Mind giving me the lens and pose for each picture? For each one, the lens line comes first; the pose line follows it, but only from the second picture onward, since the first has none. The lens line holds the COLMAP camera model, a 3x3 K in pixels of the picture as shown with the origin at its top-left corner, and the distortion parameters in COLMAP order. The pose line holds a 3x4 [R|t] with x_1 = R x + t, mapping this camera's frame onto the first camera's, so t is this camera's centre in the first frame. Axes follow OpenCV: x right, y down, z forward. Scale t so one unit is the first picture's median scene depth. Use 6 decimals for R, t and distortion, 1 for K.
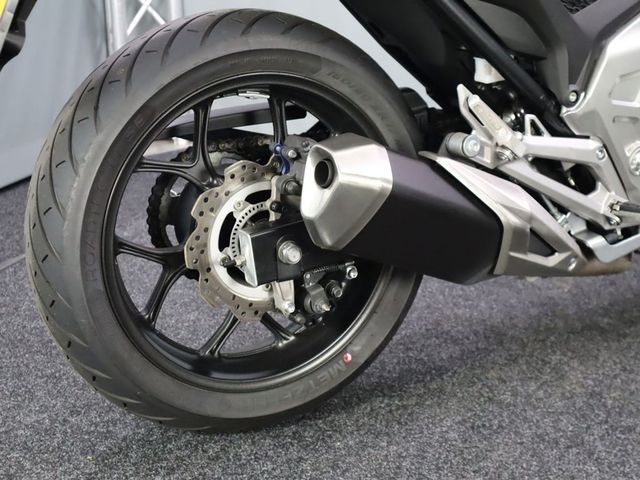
lens RADIAL K [[1037.7, 0, 325.7], [0, 1037.7, 243.3], [0, 0, 1]] dist [0.035867, 0.000000]
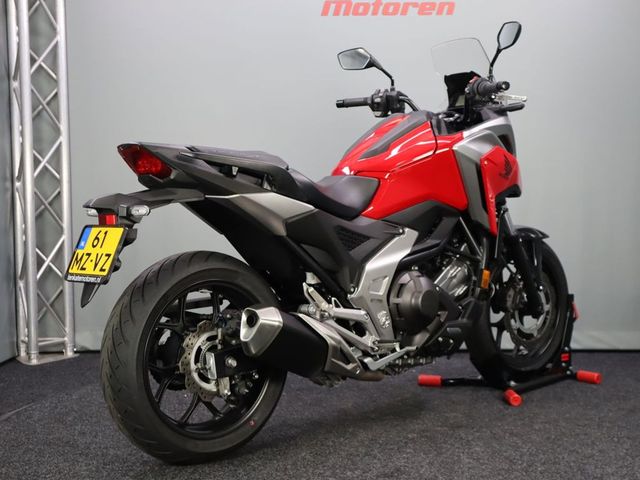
lens RADIAL K [[909.9, 0, 320.7], [0, 909.9, 241.3], [0, 0, 1]] dist [0.029699, 0.000000]
pose [[0.971892, -0.012558, 0.235094, -0.274037], [0.070801, 0.967941, -0.240992, 0.218050], [-0.224531, 0.250863, 0.941623, -0.798897]]
